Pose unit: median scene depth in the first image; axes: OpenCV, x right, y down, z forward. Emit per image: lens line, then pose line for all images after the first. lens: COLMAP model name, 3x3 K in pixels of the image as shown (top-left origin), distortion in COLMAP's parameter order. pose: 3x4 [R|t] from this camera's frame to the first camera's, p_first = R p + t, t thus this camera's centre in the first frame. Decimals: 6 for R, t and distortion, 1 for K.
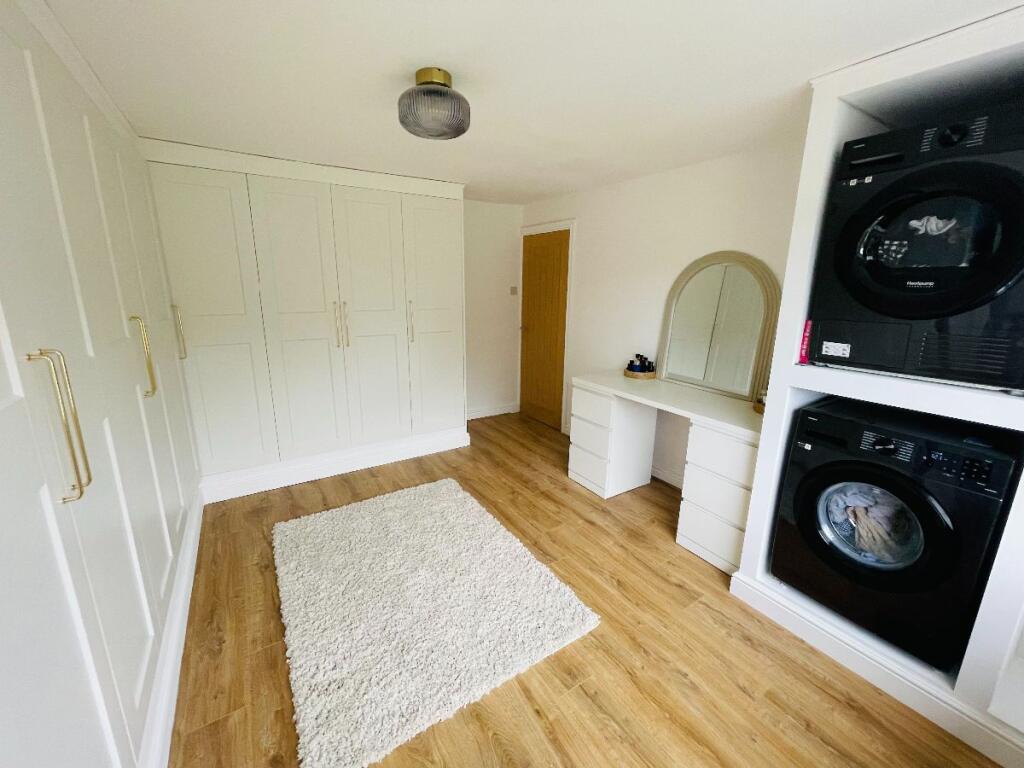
lens RADIAL K [[415.3, 0, 513.5], [0, 415.3, 382.6], [0, 0, 1]] dist [0.000641, -0.000196]
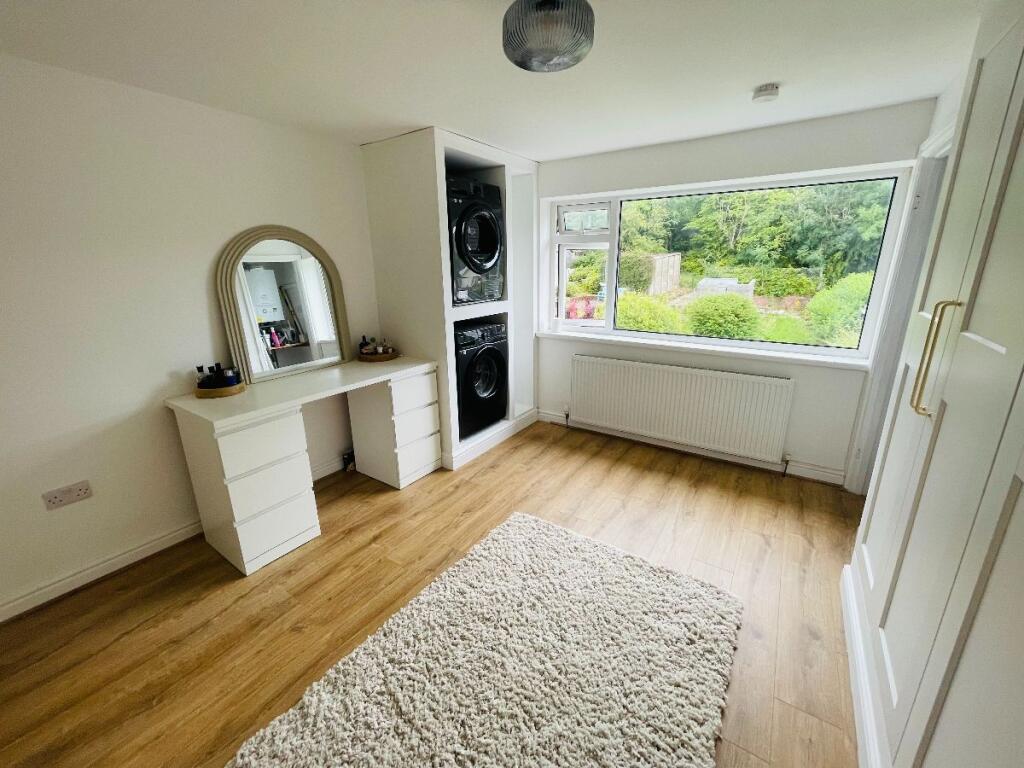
lens RADIAL K [[415.3, 0, 512.5], [0, 415.3, 382.7], [0, 0, 1]] dist [0.000641, -0.000196]
pose [[-0.394032, -0.268967, 0.878860, -0.736859], [0.216339, 0.902213, 0.373108, -0.268060], [-0.893273, 0.337148, -0.297313, 1.090985]]
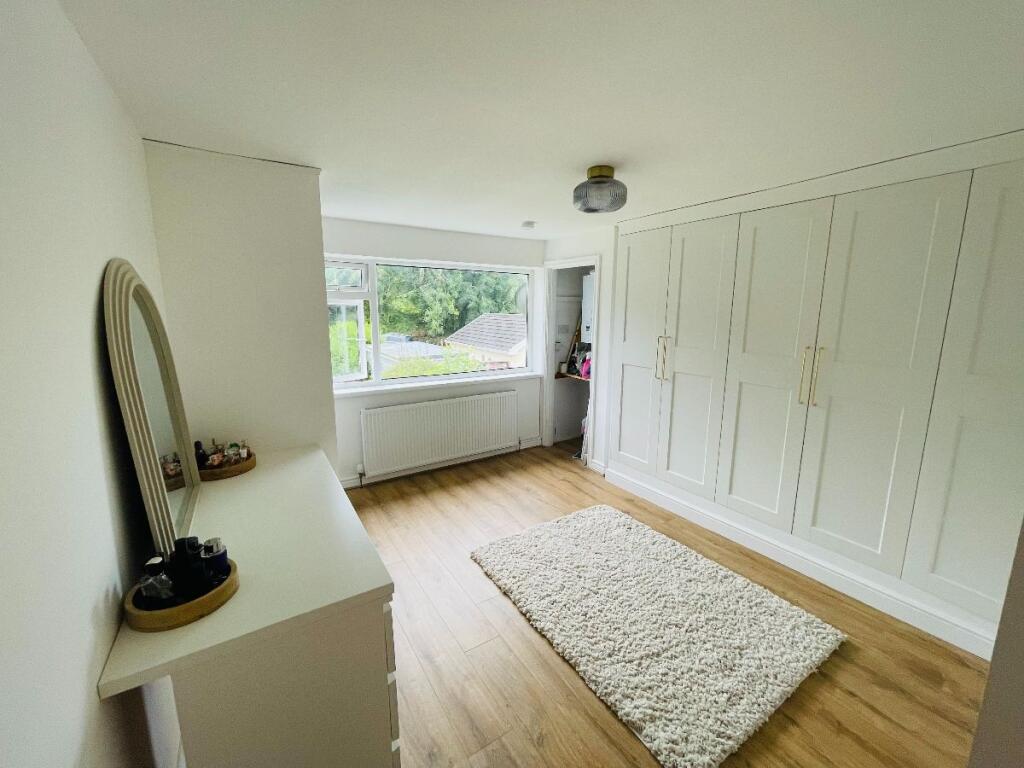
lens RADIAL K [[415.3, 0, 507.9], [0, 415.3, 383.1], [0, 0, 1]] dist [0.000641, -0.000196]
pose [[-0.999815, -0.019218, 0.000466, 0.071046], [-0.017425, 0.916207, 0.400326, -0.461197], [-0.008120, 0.400244, -0.916373, 1.788162]]
